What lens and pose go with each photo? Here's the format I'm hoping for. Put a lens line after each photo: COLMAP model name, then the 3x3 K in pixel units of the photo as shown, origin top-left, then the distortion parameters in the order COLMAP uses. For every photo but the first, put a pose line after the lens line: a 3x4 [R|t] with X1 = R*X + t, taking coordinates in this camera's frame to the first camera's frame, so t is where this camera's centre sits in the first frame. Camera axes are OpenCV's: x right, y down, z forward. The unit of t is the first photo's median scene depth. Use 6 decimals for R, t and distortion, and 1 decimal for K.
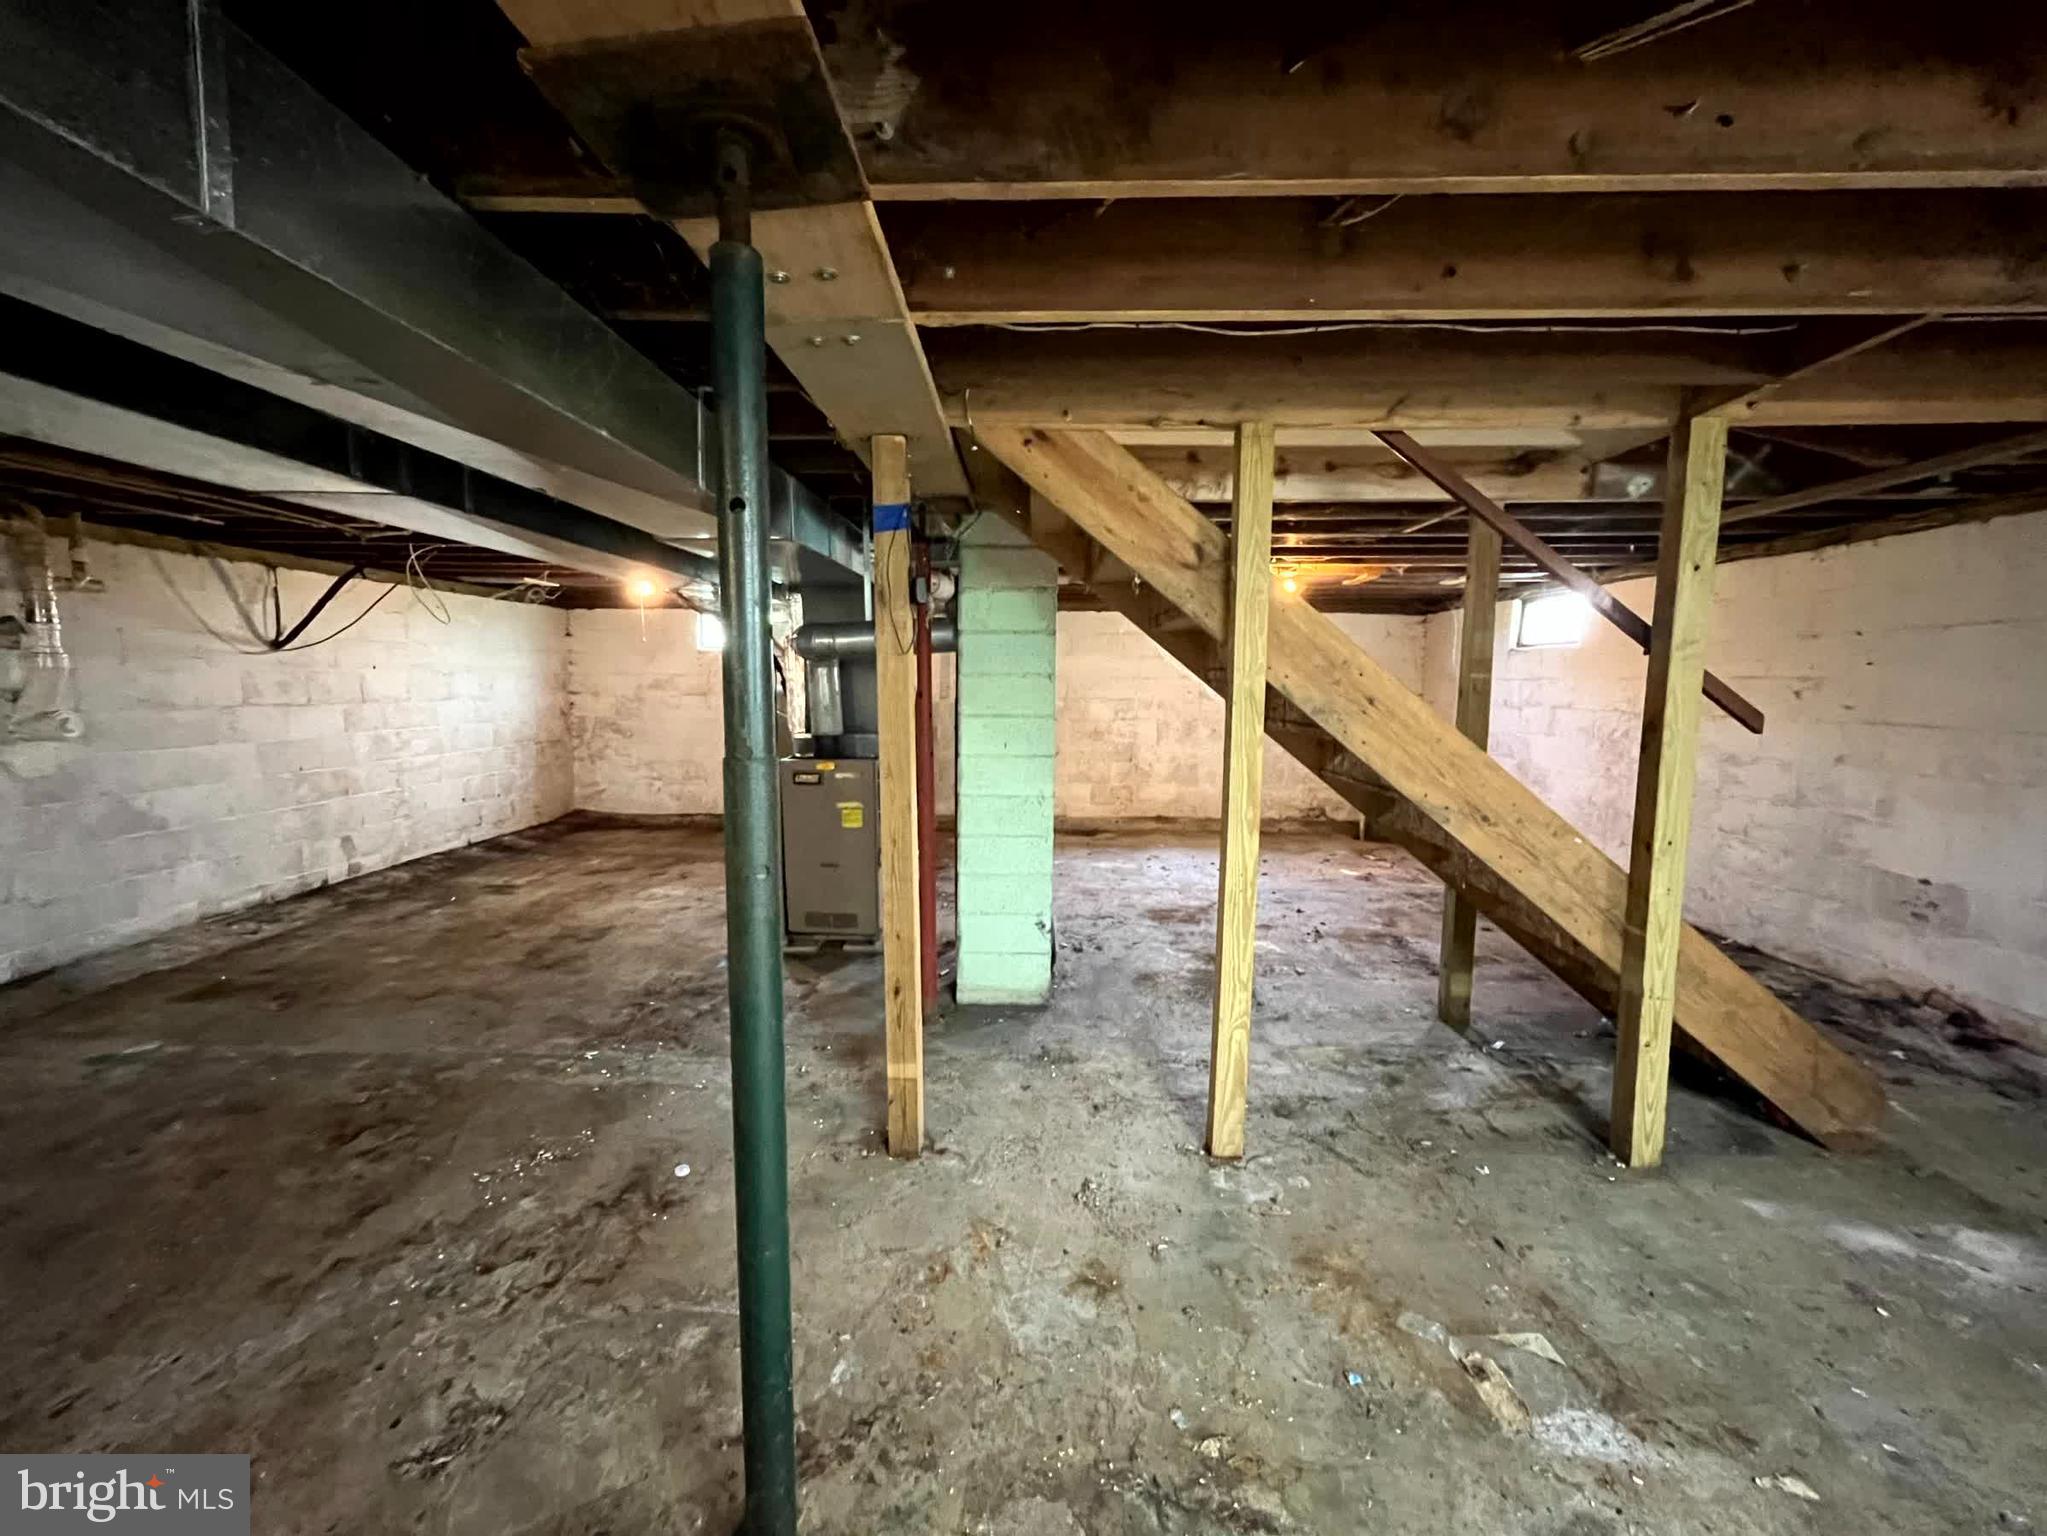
lens RADIAL K [[832.7, 0, 1023.4], [0, 832.7, 761.2], [0, 0, 1]] dist [-0.003046, 0.000156]
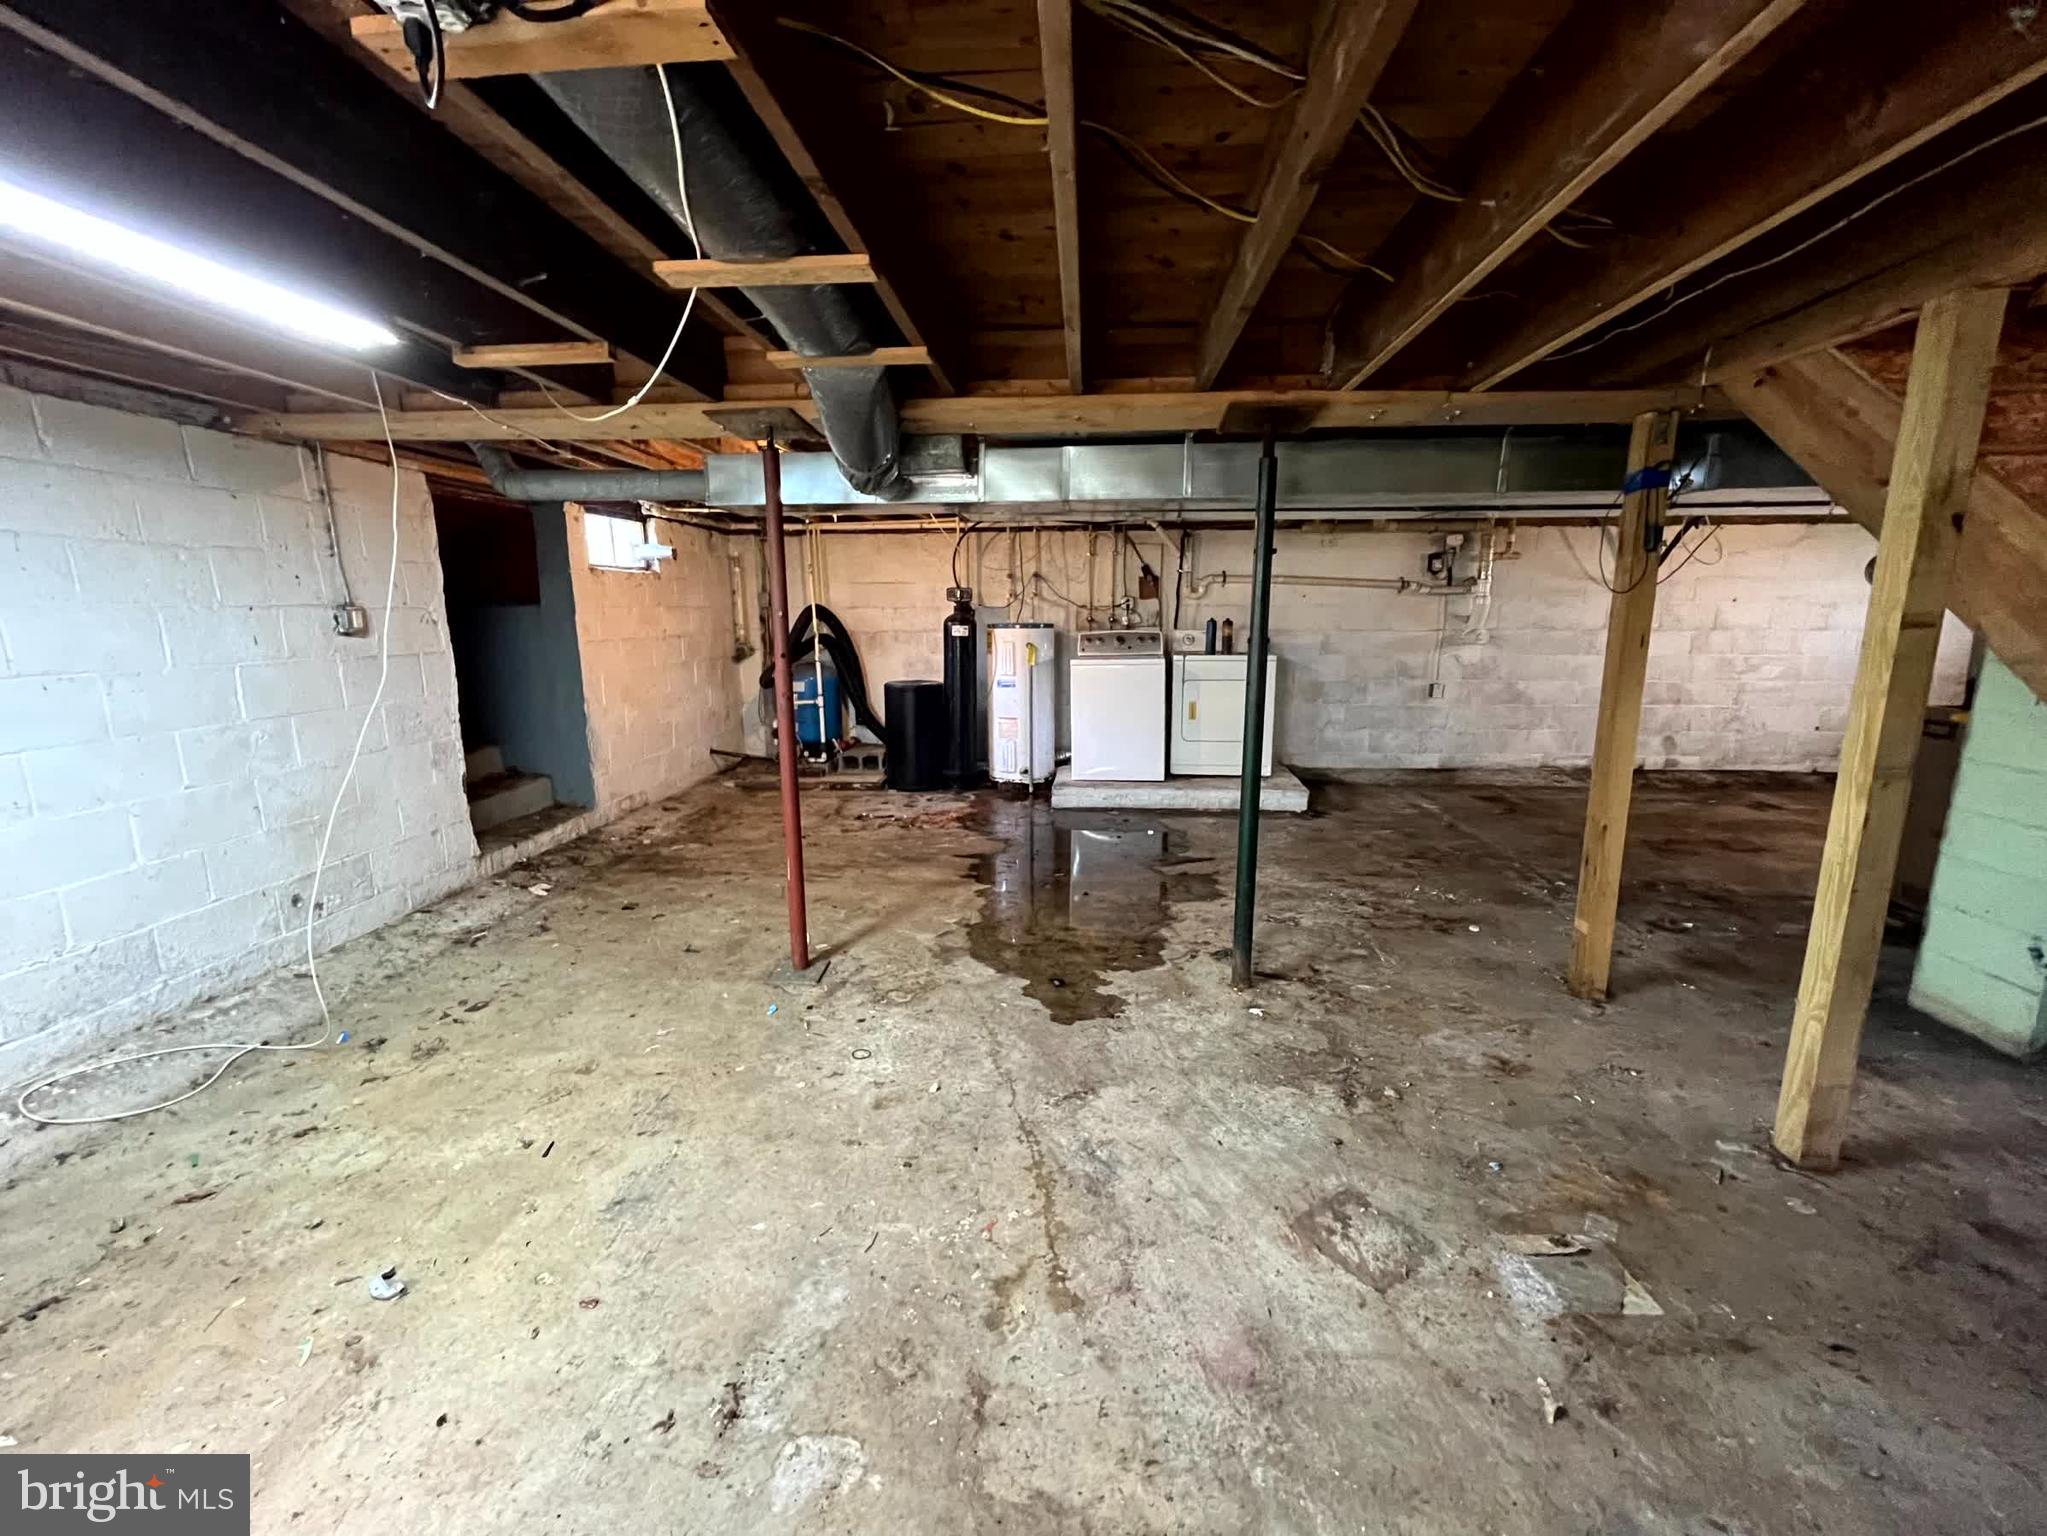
lens RADIAL K [[832.7, 0, 1023.4], [0, 832.7, 761.2], [0, 0, 1]] dist [-0.003046, 0.000156]
pose [[-0.061529, 0.179283, -0.981872, 0.906128], [-0.095749, 0.978138, 0.184602, -0.021550], [0.993502, 0.105371, -0.043018, 0.148696]]
